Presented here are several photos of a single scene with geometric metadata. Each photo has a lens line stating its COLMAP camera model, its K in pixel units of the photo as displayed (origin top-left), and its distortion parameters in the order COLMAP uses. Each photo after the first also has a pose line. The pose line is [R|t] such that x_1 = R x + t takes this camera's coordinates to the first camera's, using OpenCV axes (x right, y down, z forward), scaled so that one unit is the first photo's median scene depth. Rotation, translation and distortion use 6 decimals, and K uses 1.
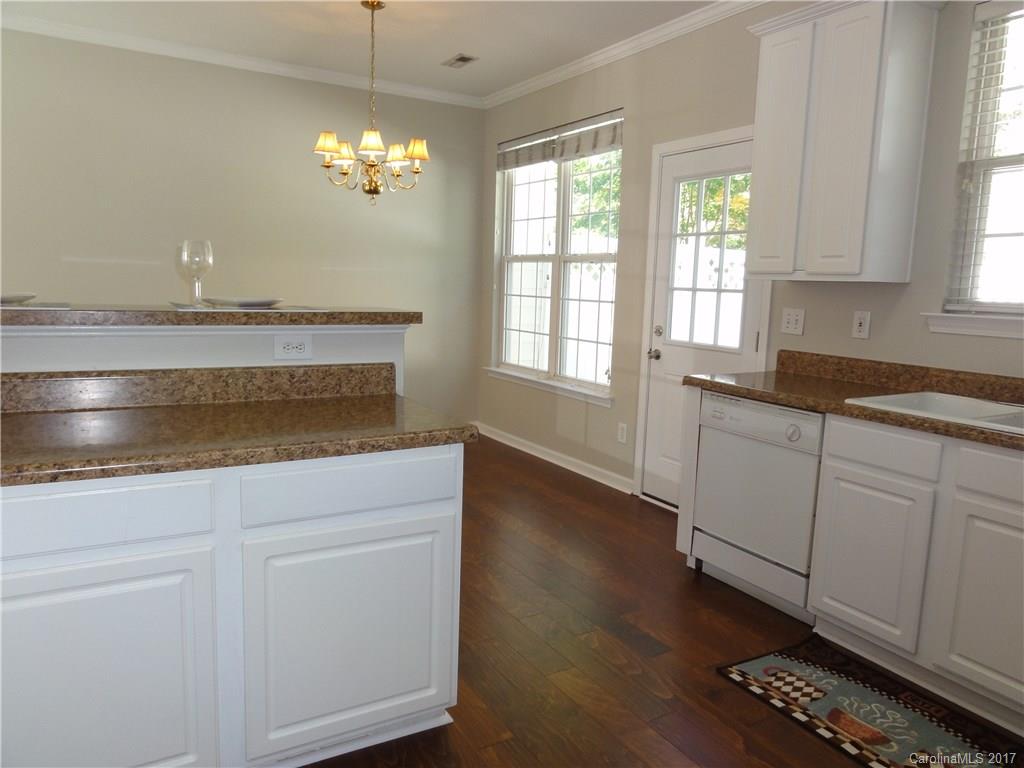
lens RADIAL K [[727.7, 0, 511.0], [0, 727.7, 379.5], [0, 0, 1]] dist [-0.003876, -0.002098]
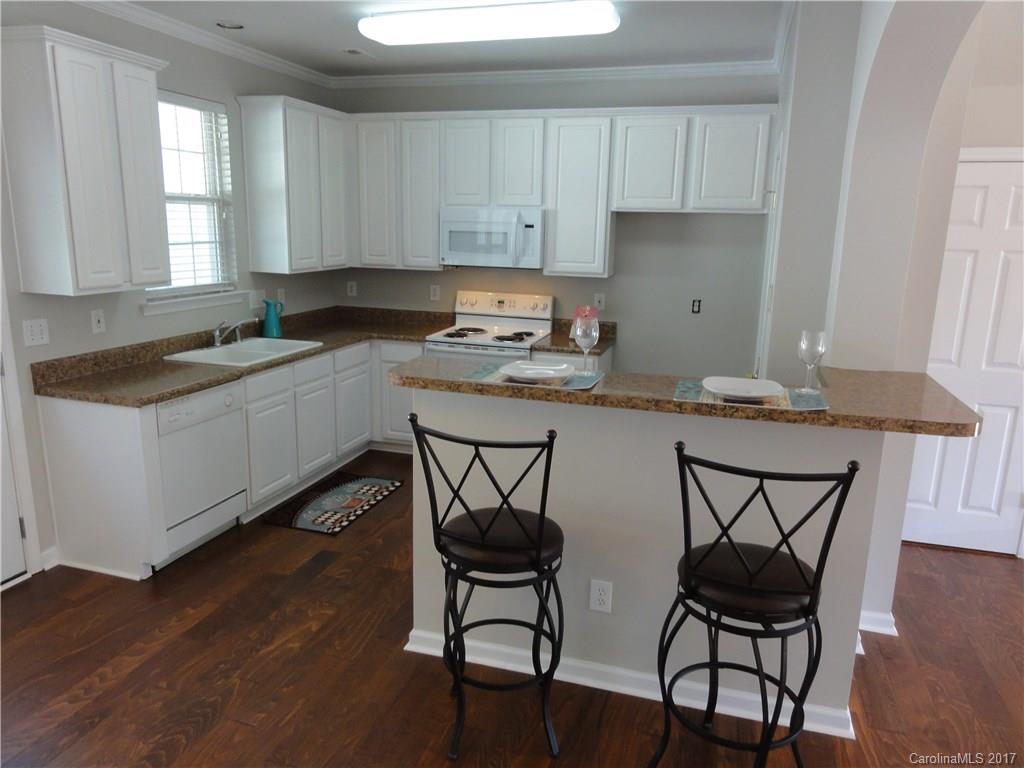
lens RADIAL K [[727.7, 0, 510.5], [0, 727.7, 386.2], [0, 0, 1]] dist [-0.003876, -0.002098]
pose [[-0.677715, -0.208491, 0.705148, -0.910934], [0.052663, 0.942737, 0.329353, -0.365733], [-0.733436, 0.260343, -0.627927, 1.423952]]
